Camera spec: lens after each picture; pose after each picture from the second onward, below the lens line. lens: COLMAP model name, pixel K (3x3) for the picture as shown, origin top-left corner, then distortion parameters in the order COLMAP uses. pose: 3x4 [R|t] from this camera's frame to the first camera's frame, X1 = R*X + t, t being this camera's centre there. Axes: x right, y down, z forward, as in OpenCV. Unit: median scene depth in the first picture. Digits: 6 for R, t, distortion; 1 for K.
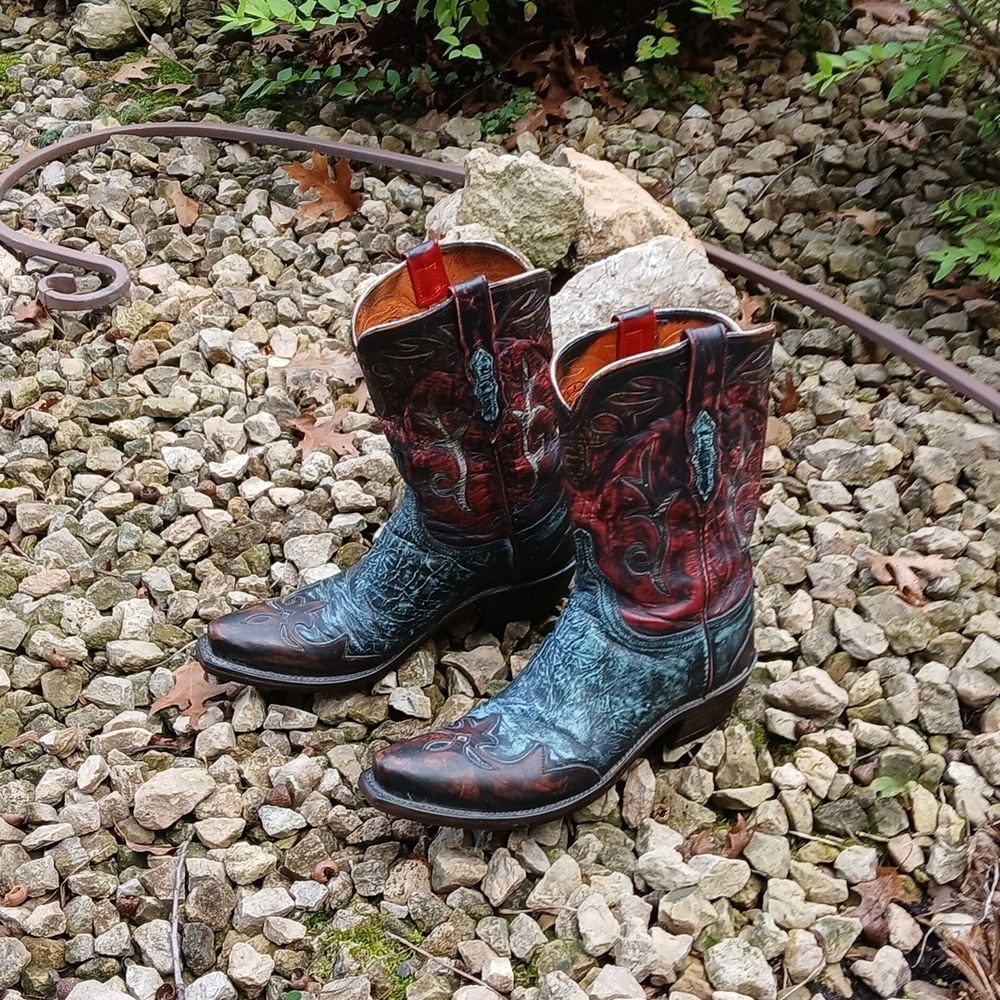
lens RADIAL K [[1669.2, 0, 466.2], [0, 1669.2, 497.8], [0, 0, 1]] dist [0.155853, -0.464555]
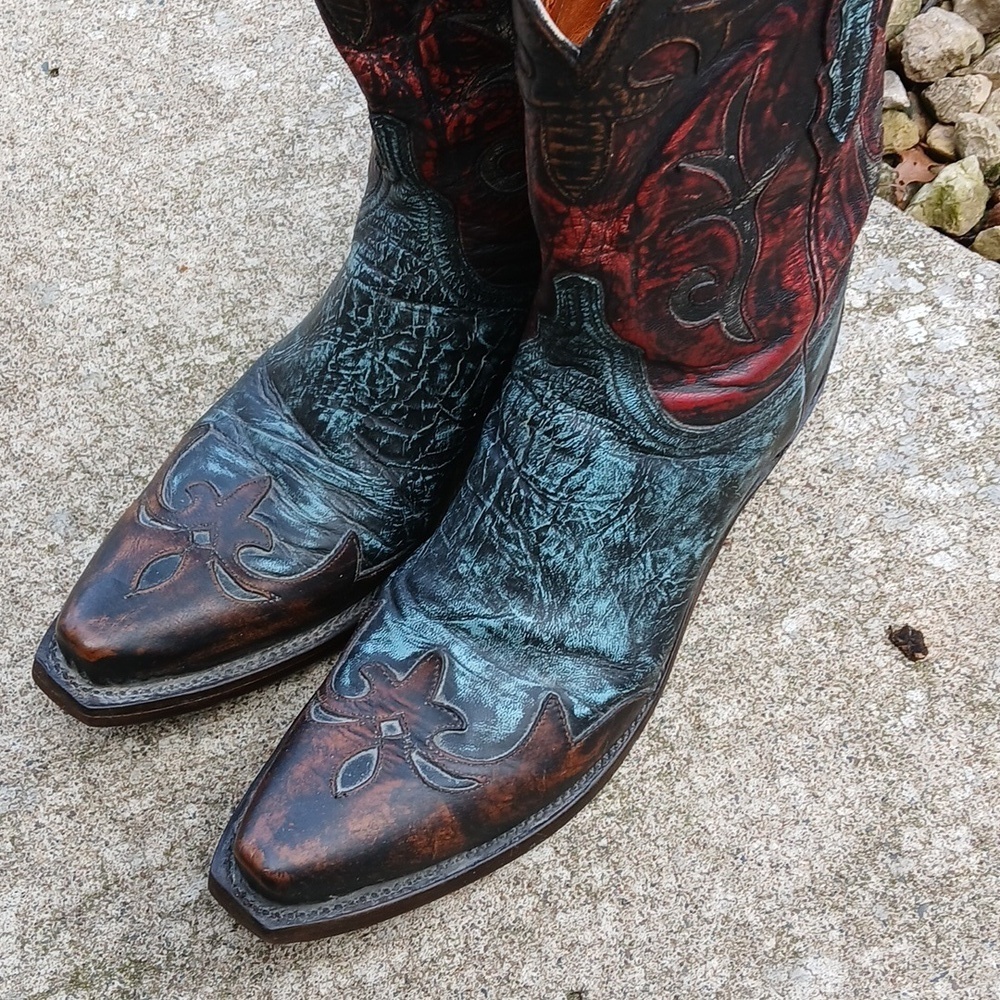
lens RADIAL K [[1669.2, 0, 466.2], [0, 1669.2, 497.8], [0, 0, 1]] dist [0.155853, -0.464555]
pose [[0.921704, -0.308891, 0.234624, -0.074577], [0.146986, 0.837887, 0.525681, -0.160764], [-0.358967, -0.450036, 0.817686, 0.624806]]
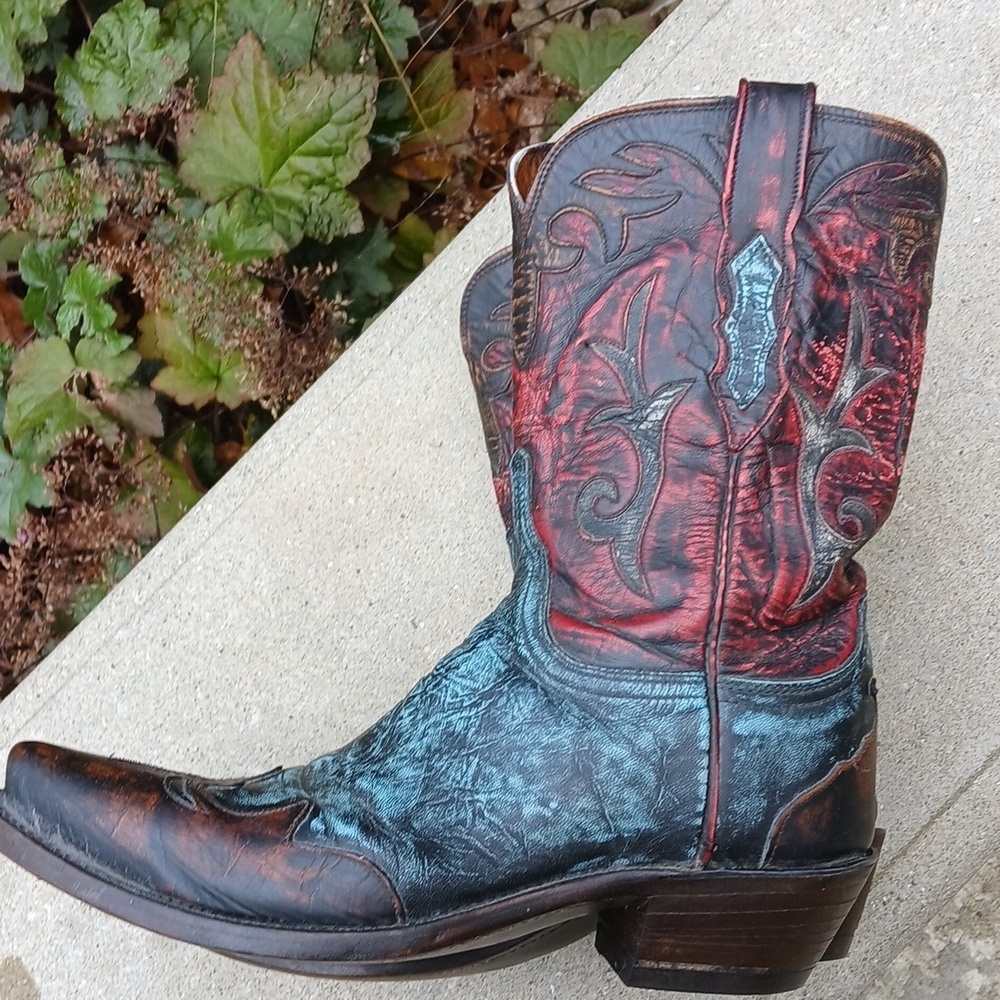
lens RADIAL K [[1669.2, 0, 466.2], [0, 1669.2, 497.8], [0, 0, 1]] dist [0.155853, -0.464555]
pose [[0.887812, 0.108097, -0.447330, 0.294424], [-0.322398, 0.839728, -0.436940, 0.270130], [0.328404, 0.532139, 0.780371, 0.571334]]
